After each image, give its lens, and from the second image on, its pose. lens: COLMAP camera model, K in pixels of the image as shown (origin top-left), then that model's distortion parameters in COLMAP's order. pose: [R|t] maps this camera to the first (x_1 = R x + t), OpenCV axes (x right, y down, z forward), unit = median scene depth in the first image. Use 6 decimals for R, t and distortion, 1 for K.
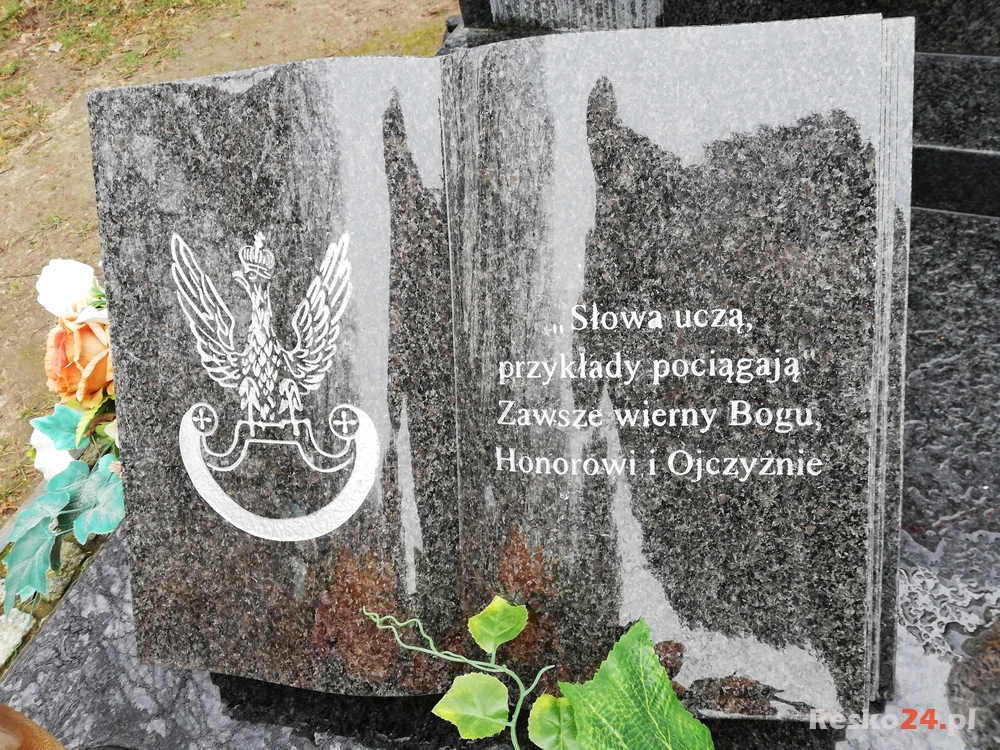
lens RADIAL K [[737.8, 0, 500.0], [0, 737.8, 375.0], [0, 0, 1]] dist [0.002737, -0.004497]
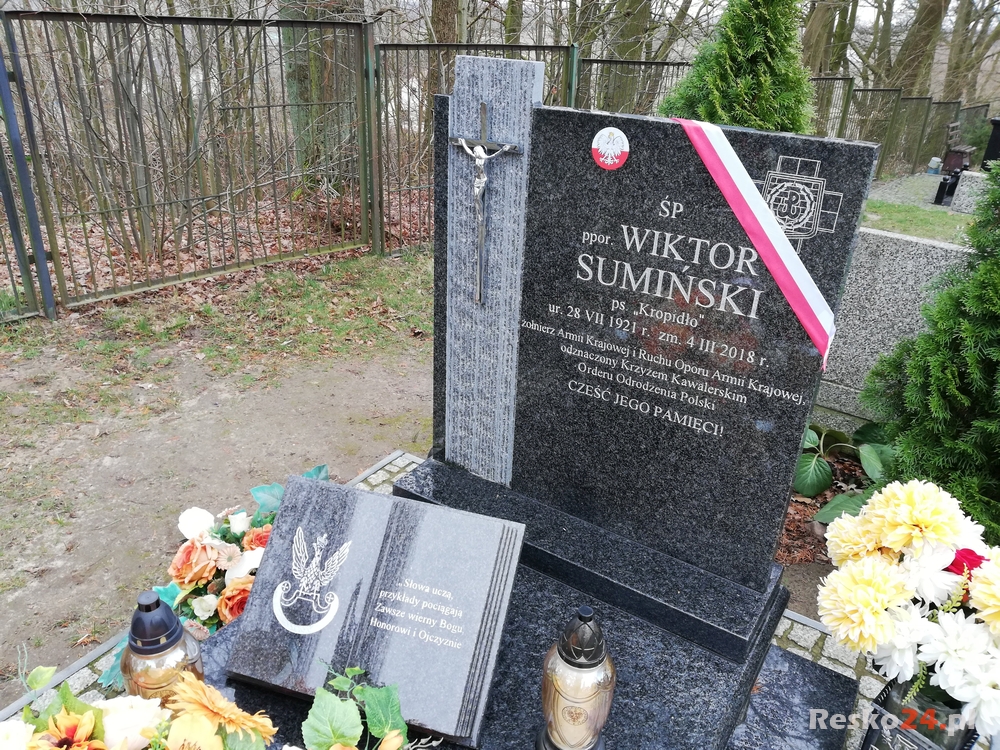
lens RADIAL K [[737.8, 0, 500.0], [0, 737.8, 375.0], [0, 0, 1]] dist [0.002737, -0.004497]
pose [[0.965725, 0.253944, -0.053730, 0.398204], [-0.252573, 0.871635, -0.420070, 0.353106], [-0.059841, 0.419243, 0.905900, -2.187019]]
